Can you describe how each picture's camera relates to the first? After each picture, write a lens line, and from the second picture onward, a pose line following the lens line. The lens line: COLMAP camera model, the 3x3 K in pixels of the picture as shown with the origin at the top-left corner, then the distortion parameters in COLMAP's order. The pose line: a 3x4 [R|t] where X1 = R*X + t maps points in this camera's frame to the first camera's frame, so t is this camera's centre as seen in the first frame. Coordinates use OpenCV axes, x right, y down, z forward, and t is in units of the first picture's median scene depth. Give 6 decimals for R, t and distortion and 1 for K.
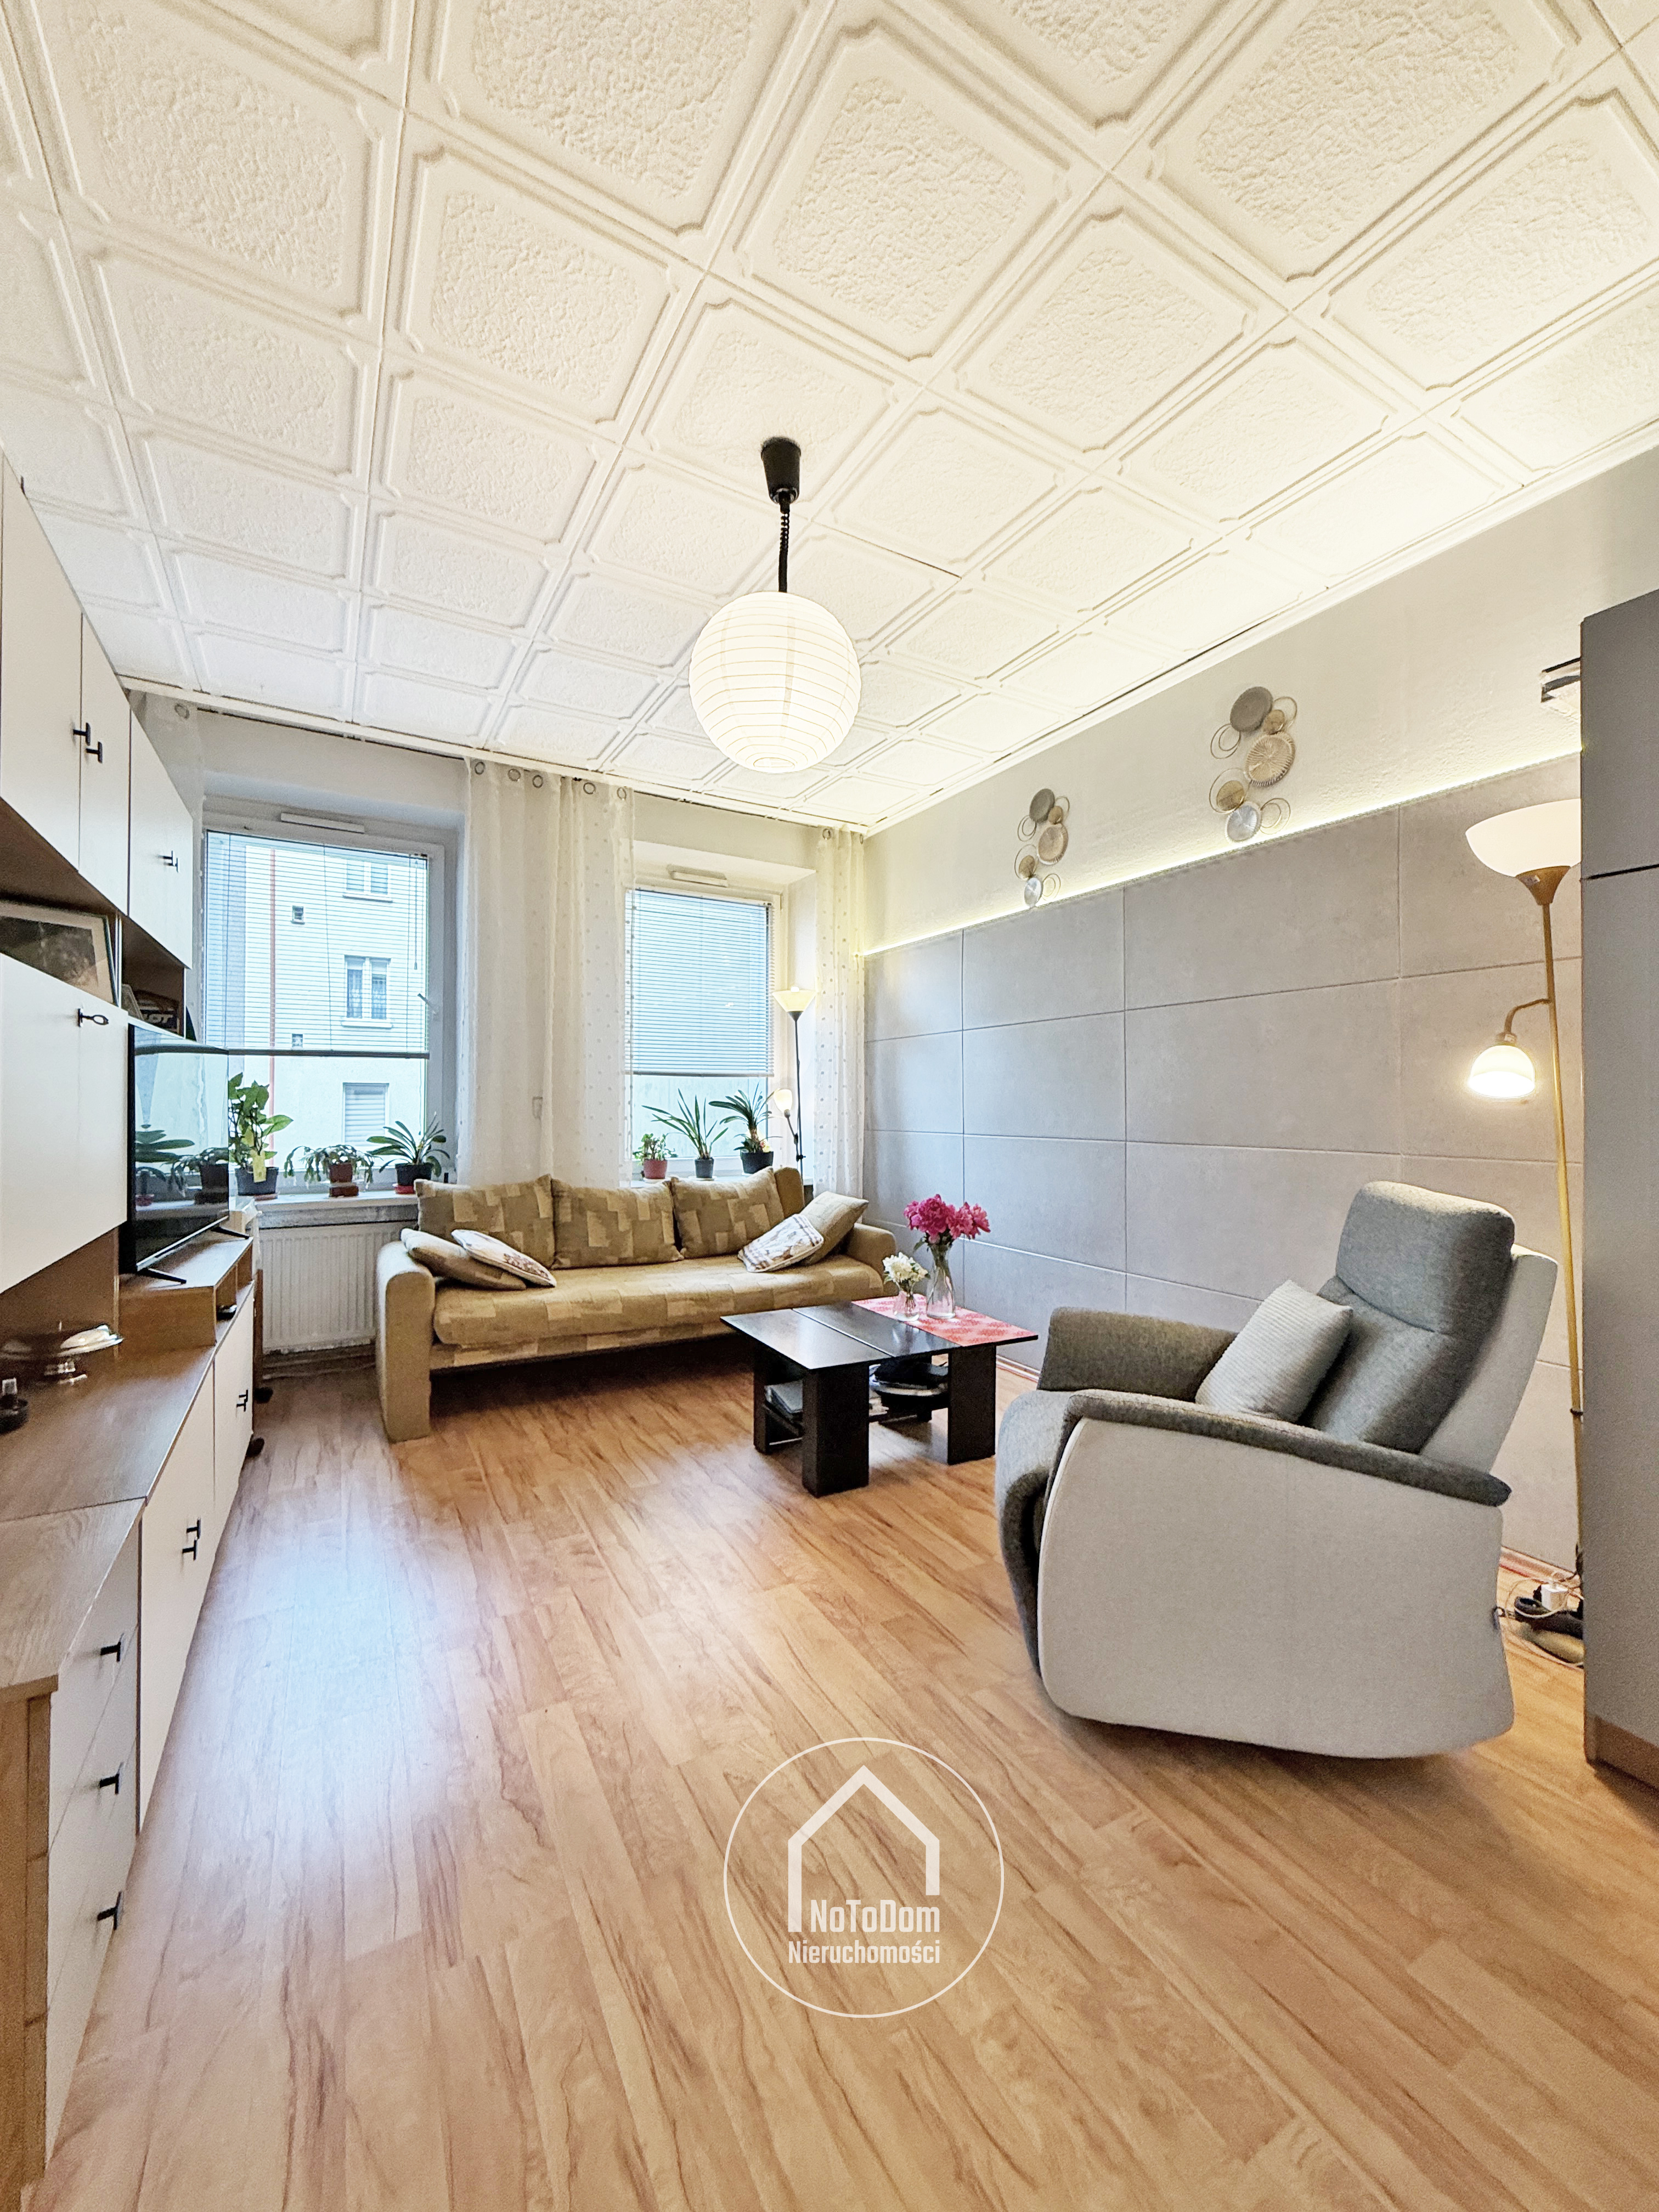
lens RADIAL K [[879.8, 0, 831.2], [0, 879.8, 1100.8], [0, 0, 1]] dist [0.000197, -0.000045]
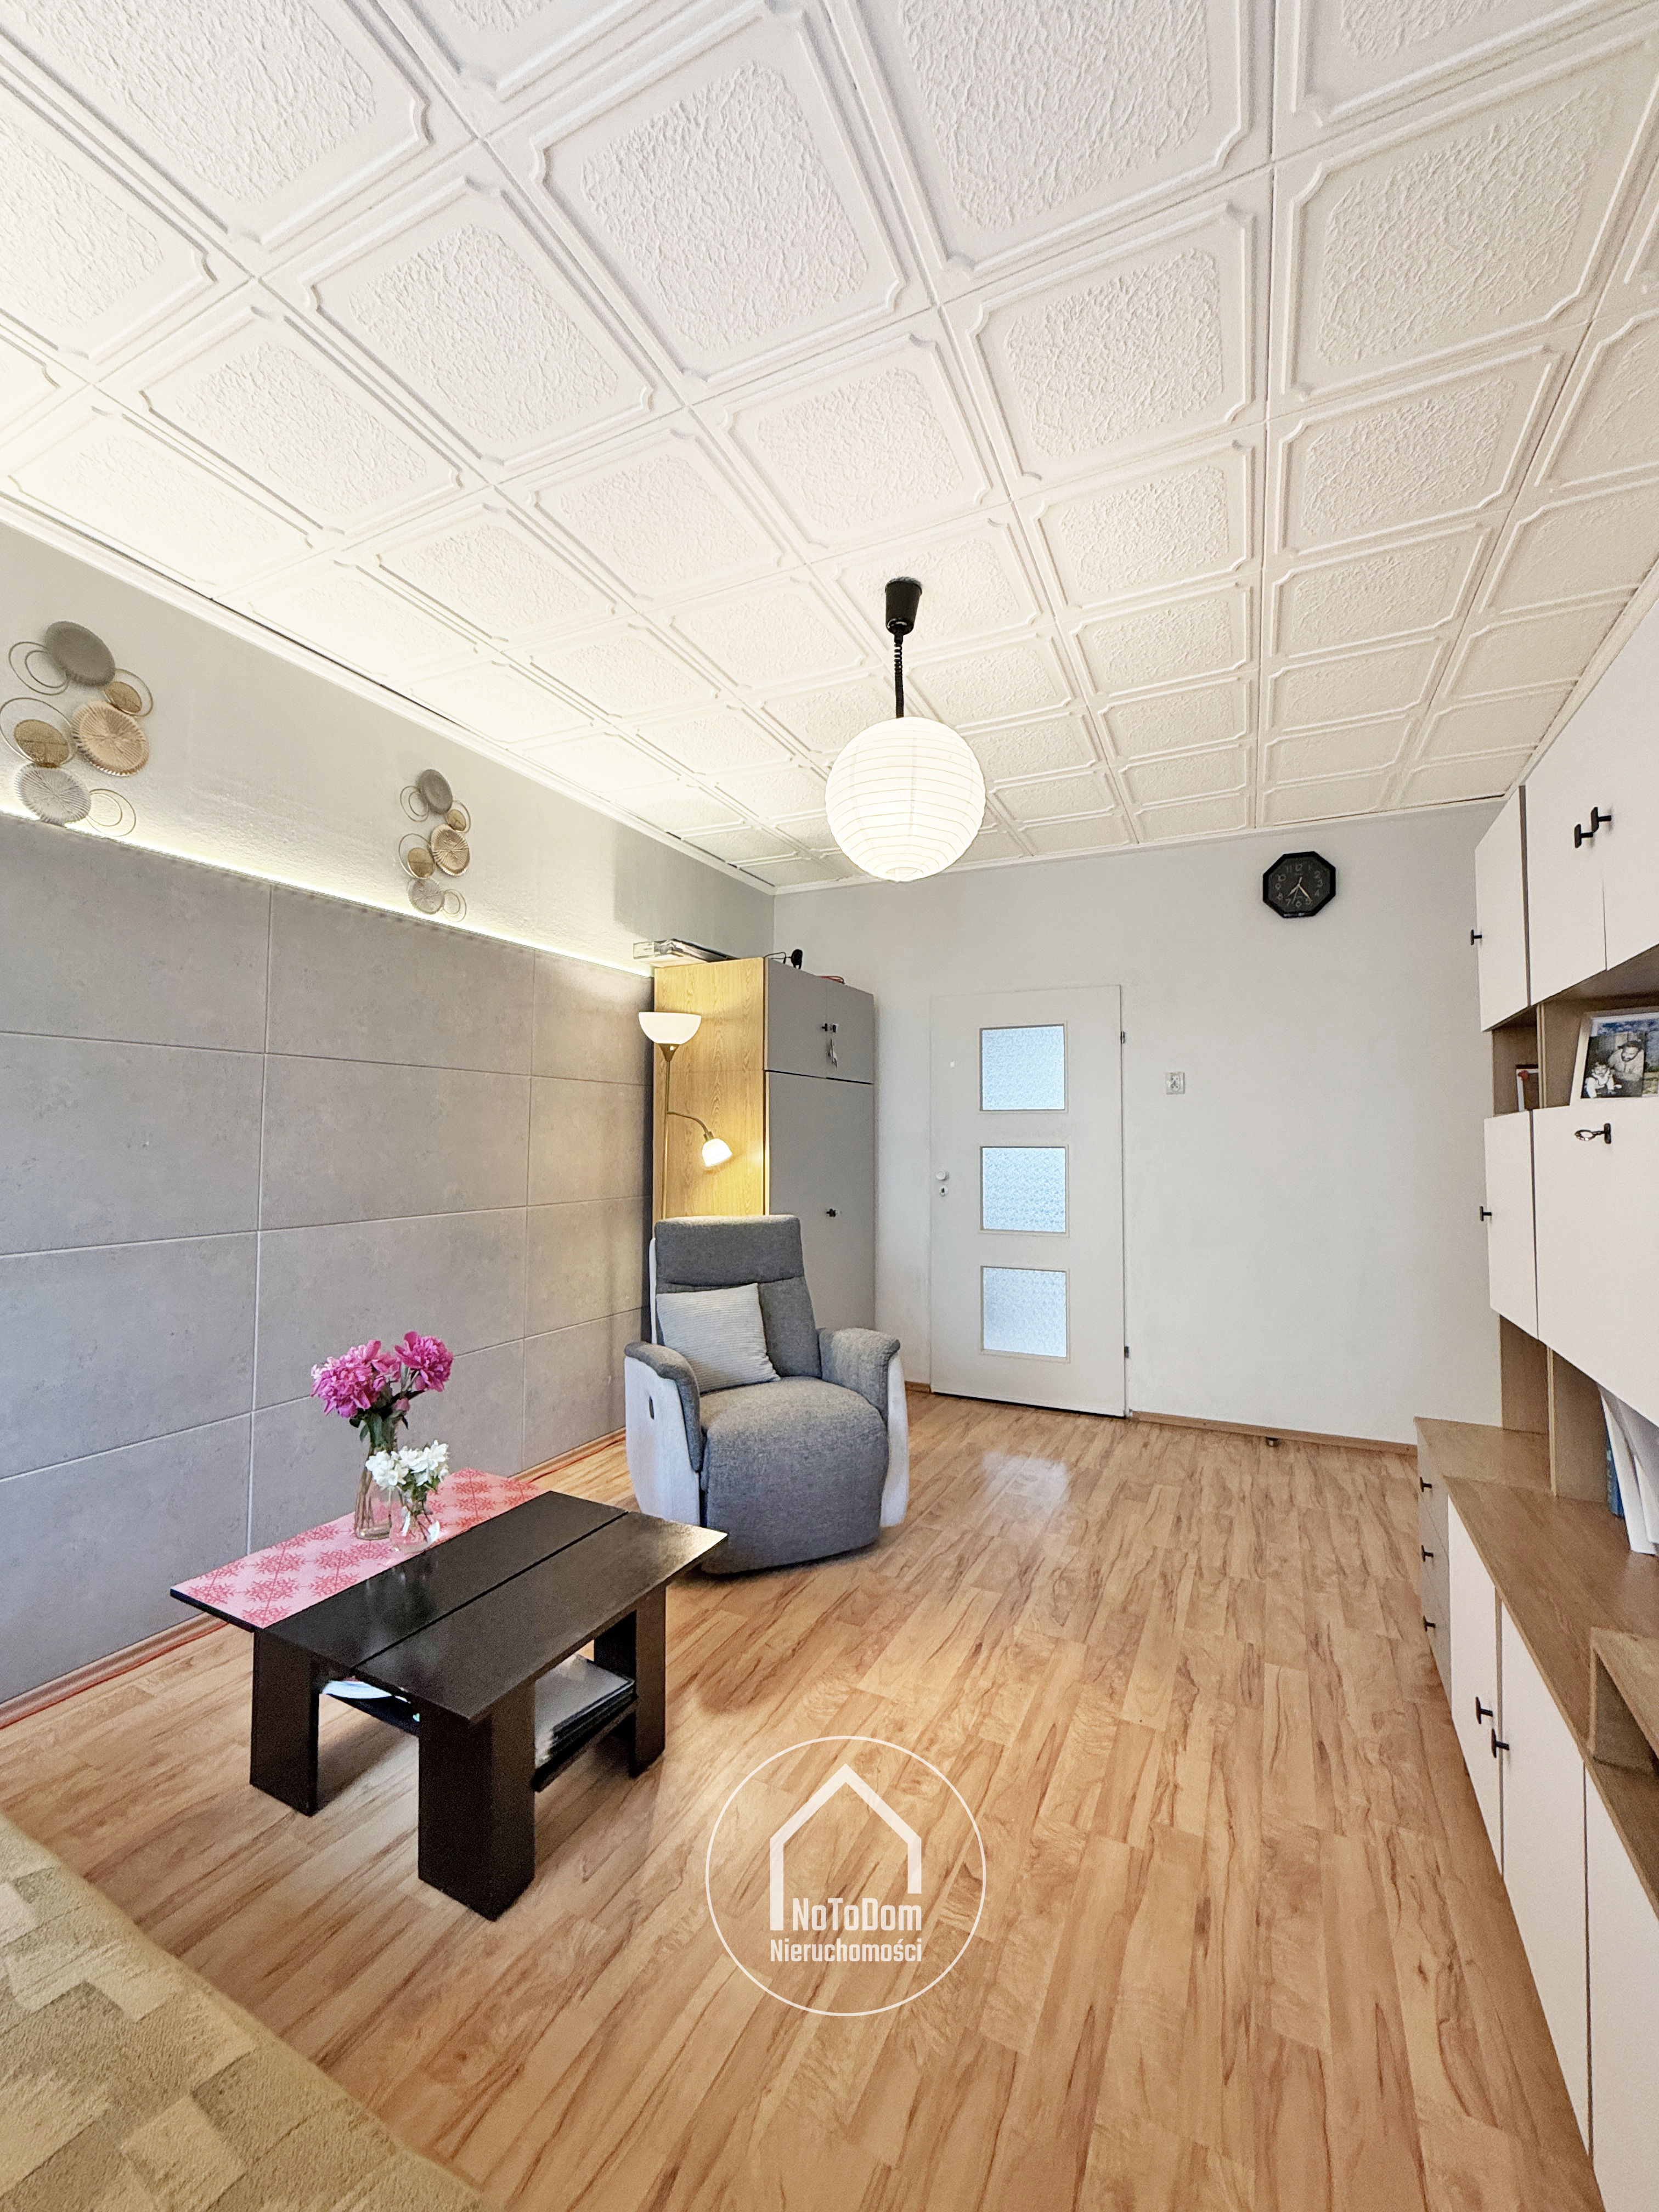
lens RADIAL K [[879.8, 0, 831.2], [0, 879.8, 1100.8], [0, 0, 1]] dist [0.000197, -0.000045]
pose [[-0.560919, 0.026680, 0.827441, -0.493422], [-0.013063, 0.999071, -0.041069, -0.034692], [-0.827768, -0.033845, -0.560049, 0.921964]]
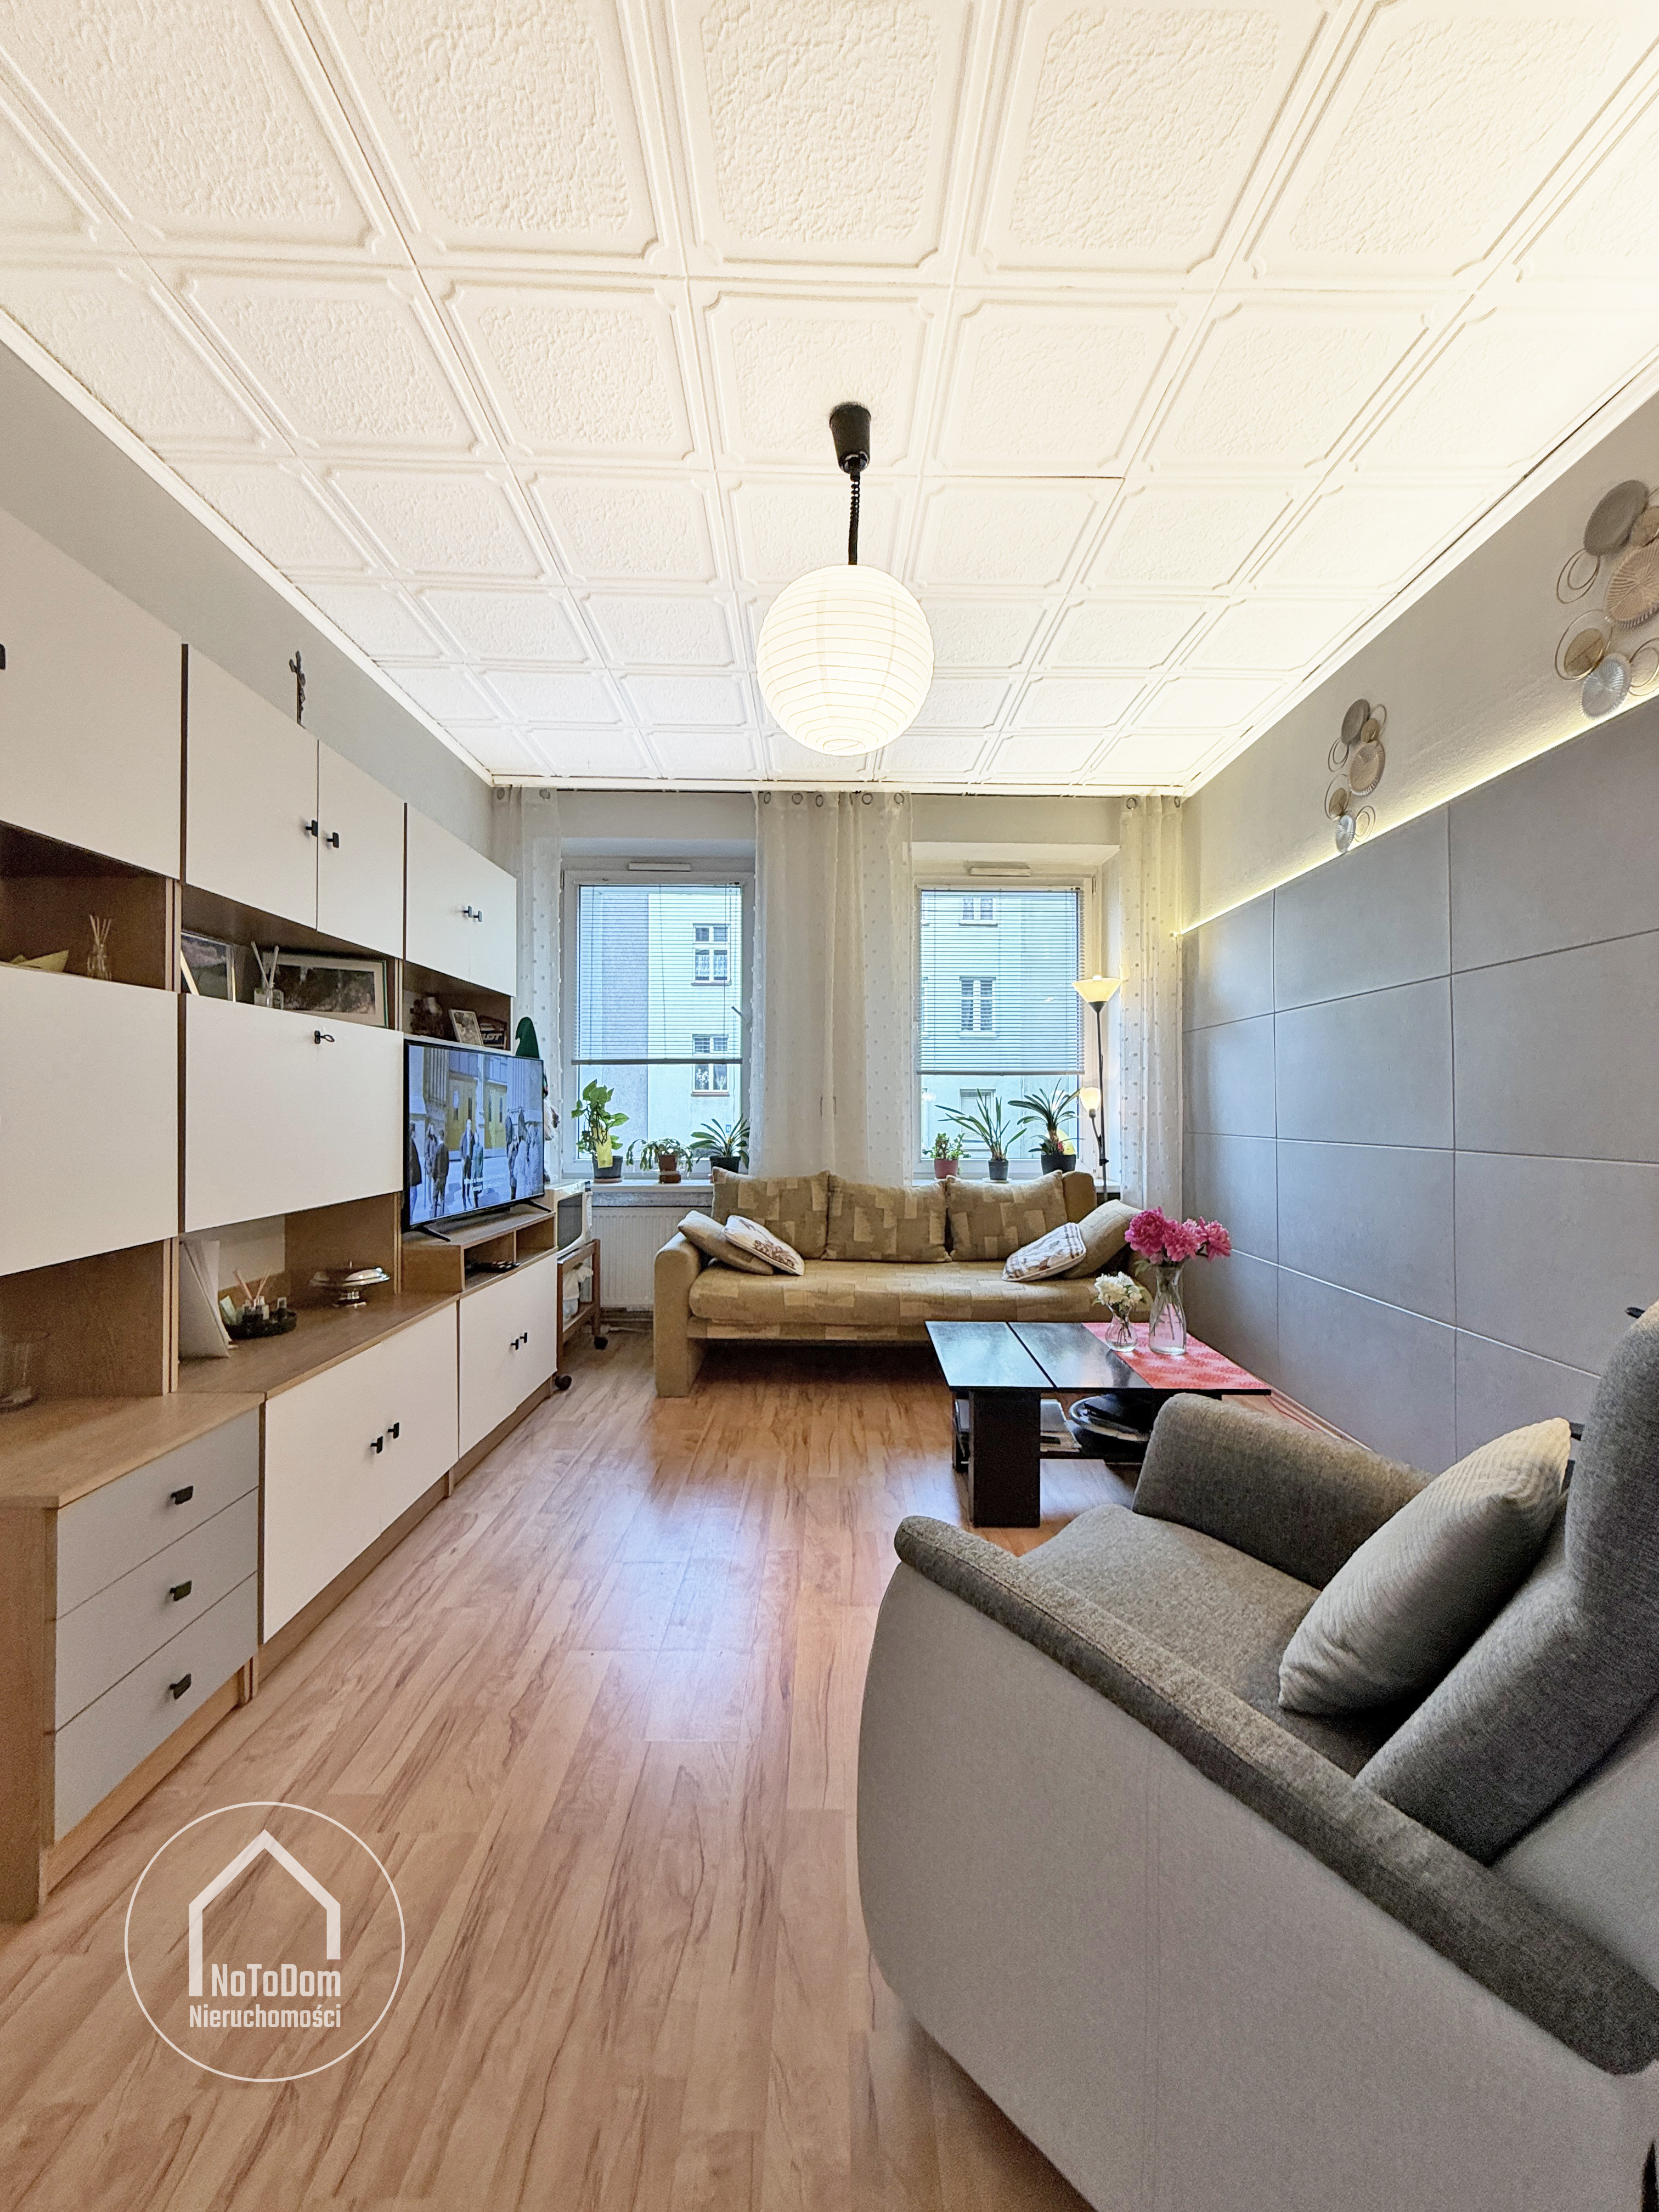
lens RADIAL K [[878.1, 0, 833.0], [0, 878.1, 1101.1], [0, 0, 1]] dist [0.000601, -0.000466]
pose [[0.872810, -0.004723, -0.488037, 0.216295], [0.003552, 0.999988, -0.003326, 0.004664], [0.488047, 0.001170, 0.872816, 0.087342]]
